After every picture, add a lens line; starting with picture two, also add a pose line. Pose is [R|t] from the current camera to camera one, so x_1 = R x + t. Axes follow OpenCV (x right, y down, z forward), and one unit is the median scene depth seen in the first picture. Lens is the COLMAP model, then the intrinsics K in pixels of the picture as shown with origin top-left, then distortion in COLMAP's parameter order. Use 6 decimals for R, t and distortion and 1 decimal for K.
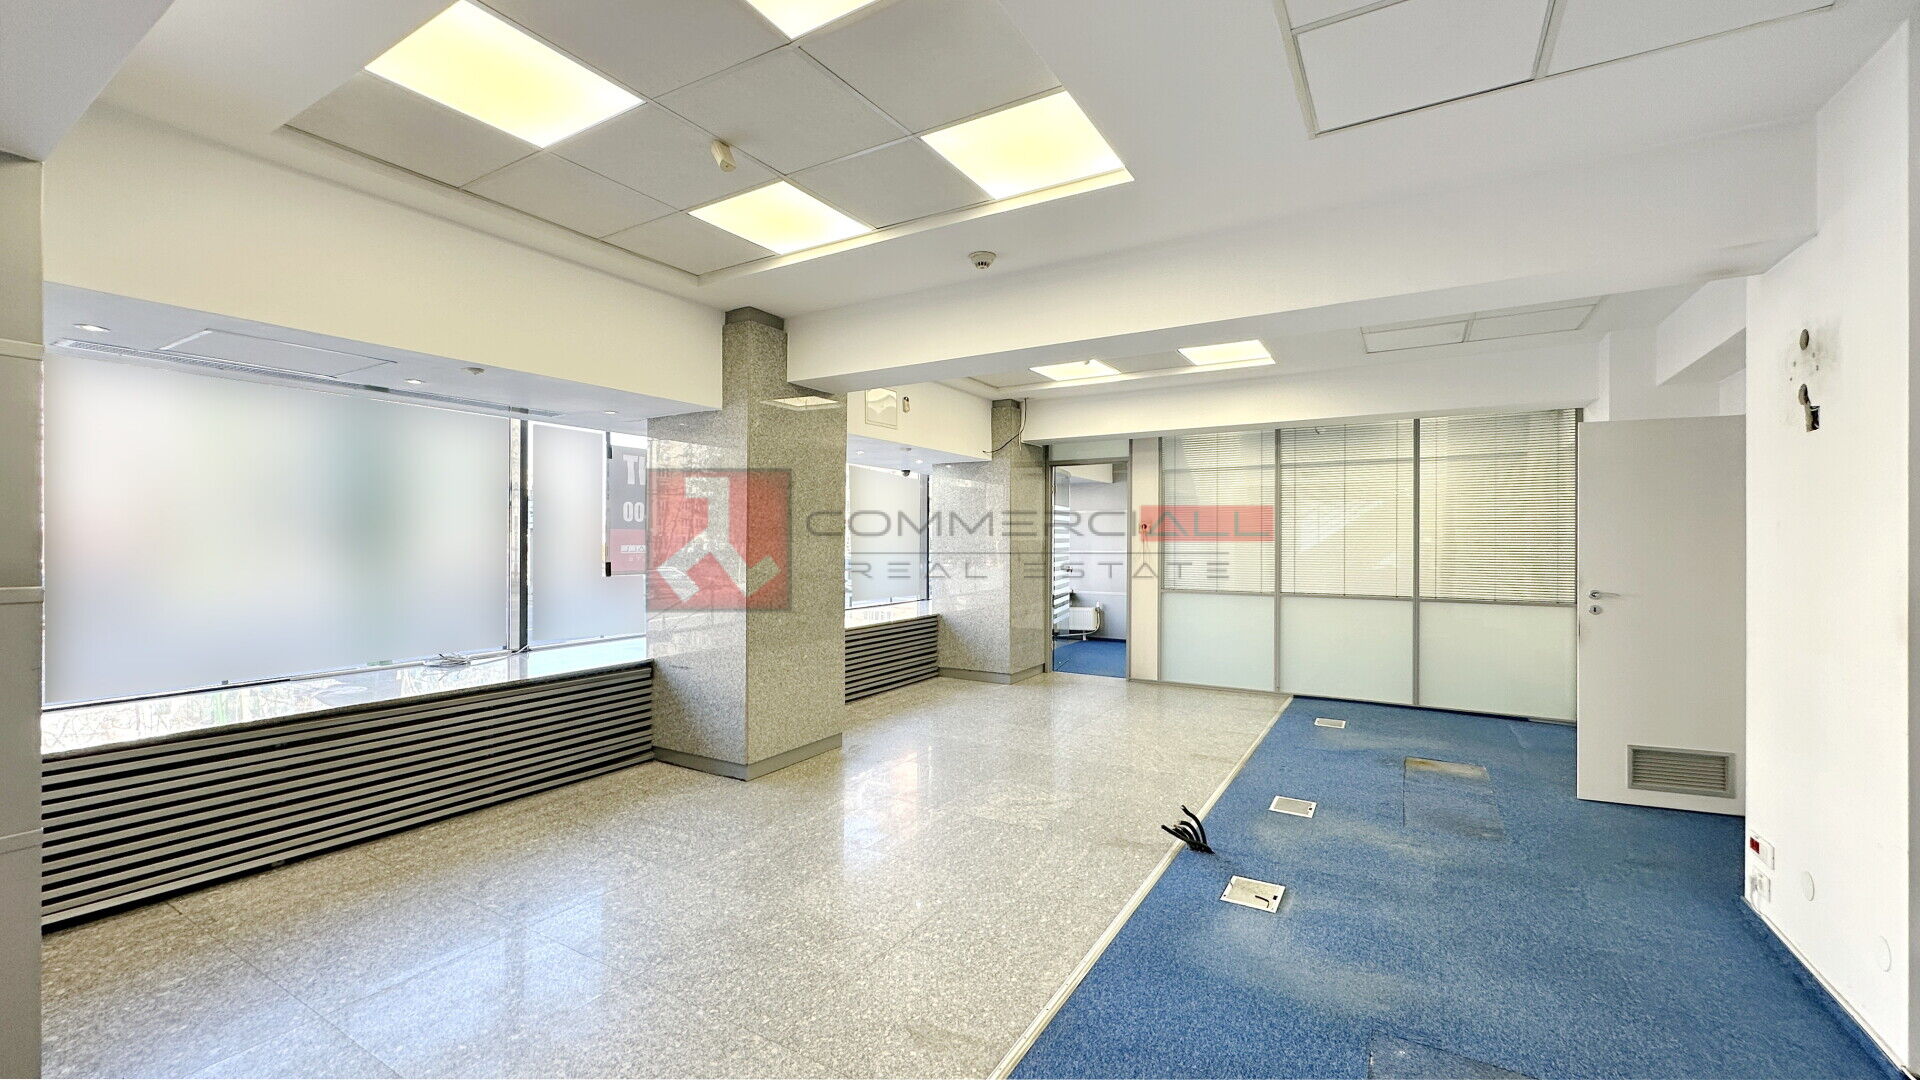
lens RADIAL K [[765.8, 0, 963.2], [0, 765.8, 555.9], [0, 0, 1]] dist [-0.007261, 0.000726]
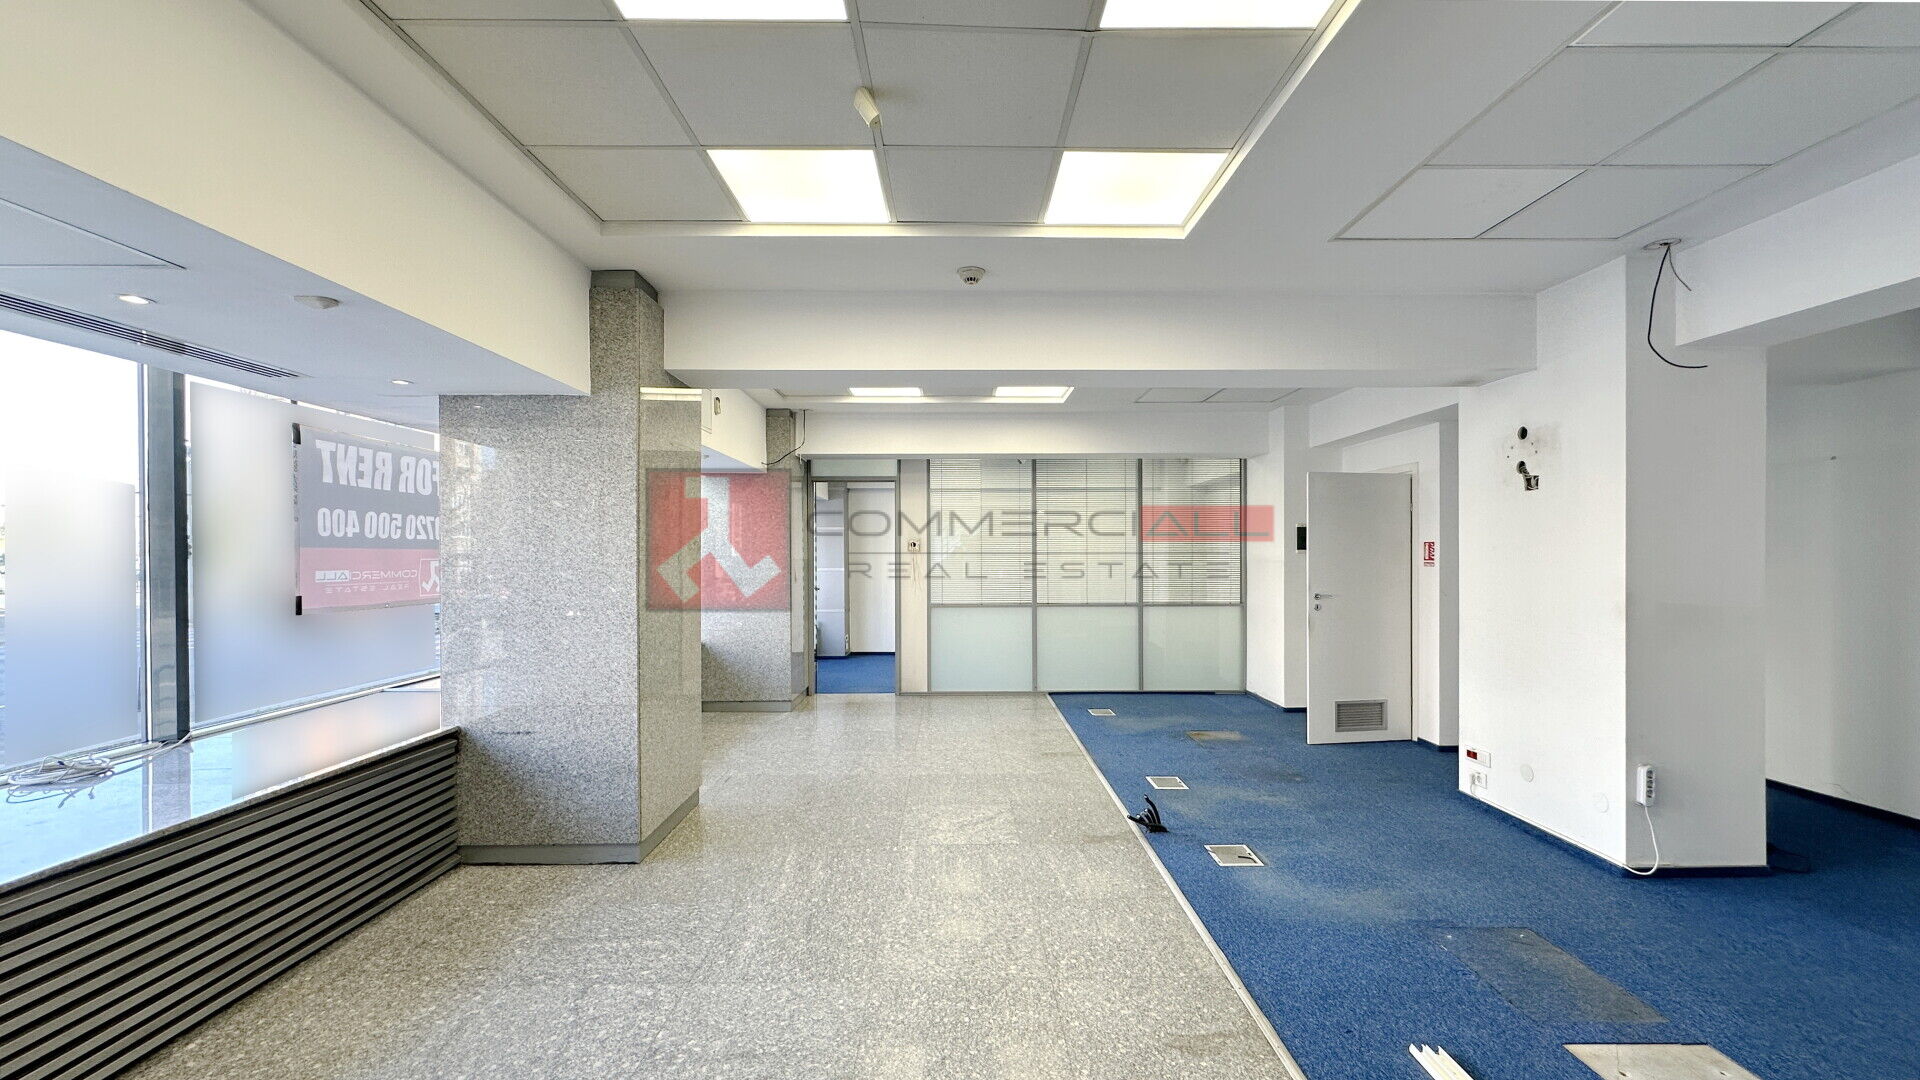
lens RADIAL K [[765.8, 0, 965.0], [0, 765.8, 578.7], [0, 0, 1]] dist [-0.007261, 0.000726]
pose [[0.851026, -0.021374, 0.524688, -0.387600], [0.015680, 0.999760, 0.015294, -0.010569], [-0.524889, -0.004788, 0.851157, 0.132504]]
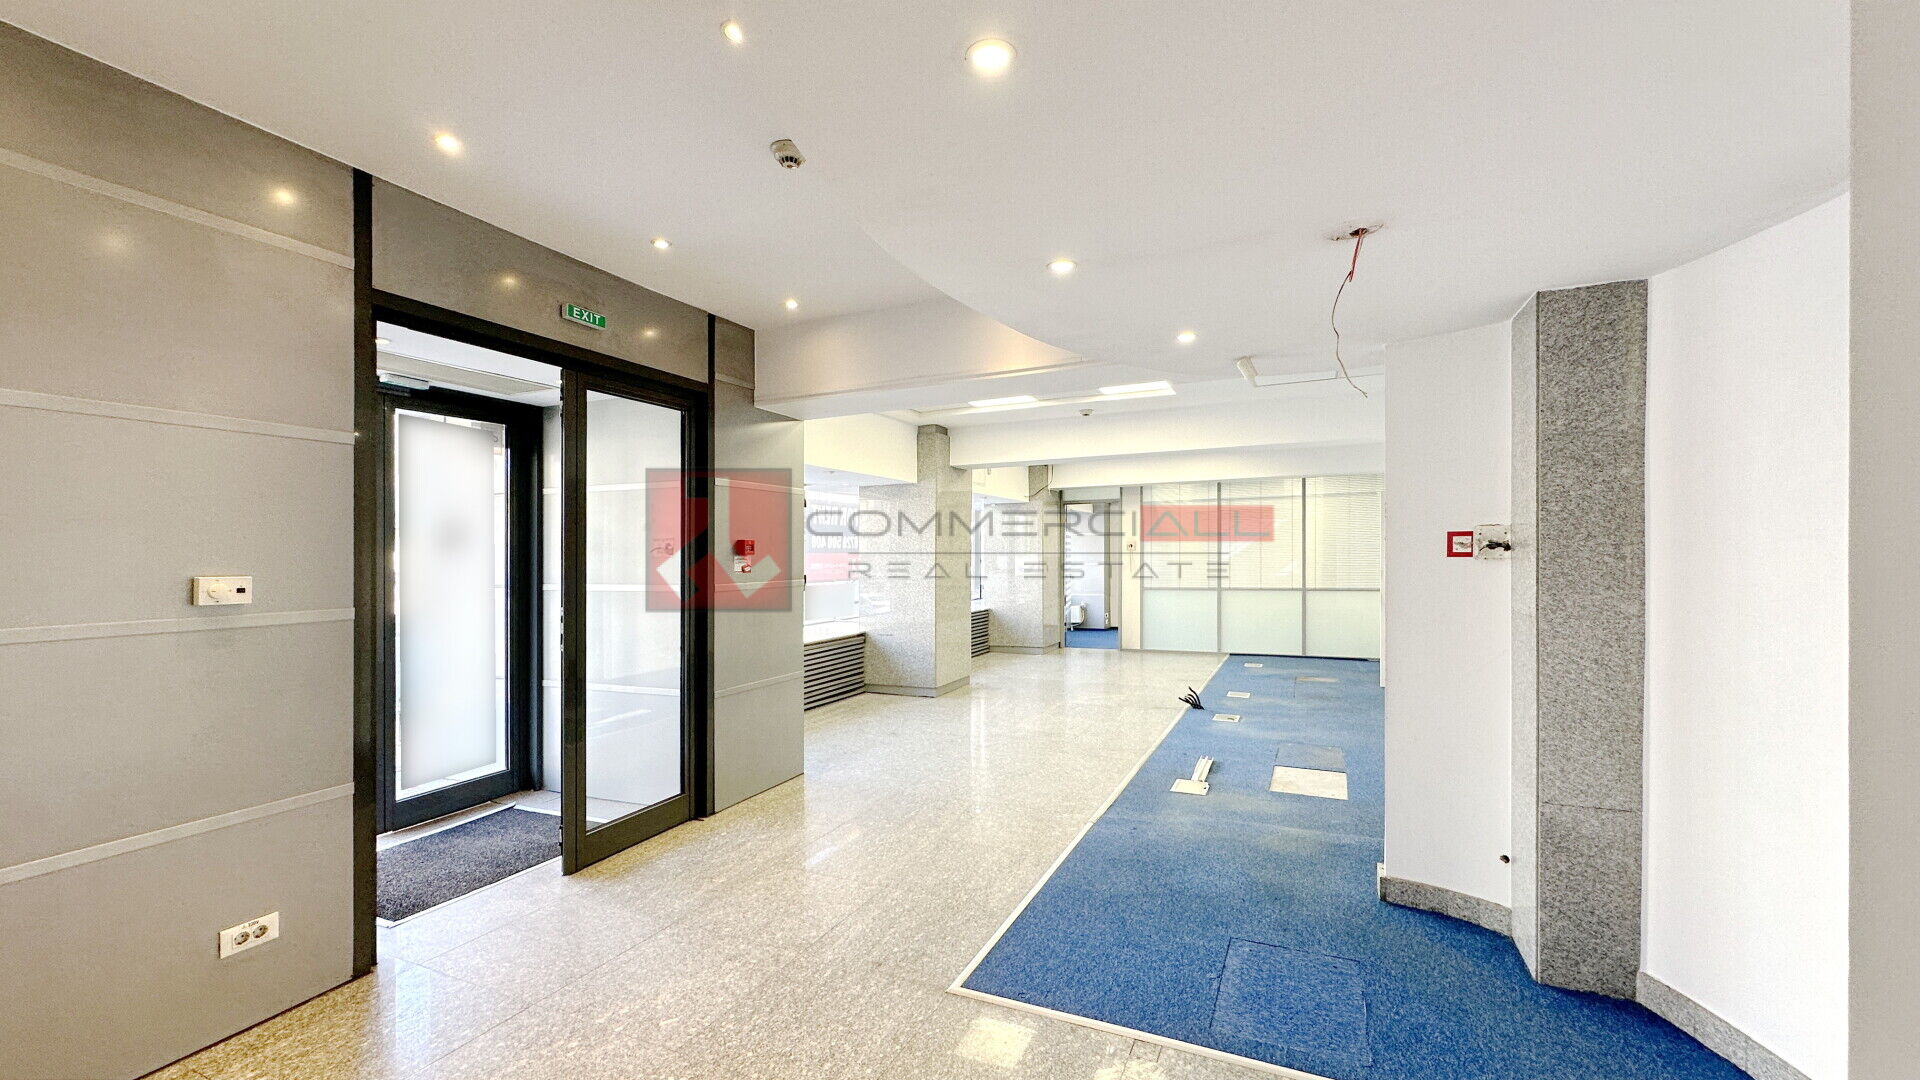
lens RADIAL K [[765.8, 0, 962.2], [0, 765.8, 568.5], [0, 0, 1]] dist [-0.007261, 0.000726]
pose [[0.994680, -0.016476, 0.101690, -0.376854], [0.016918, 0.999851, -0.003482, 0.008244], [-0.101618, 0.005184, 0.994810, -0.704849]]
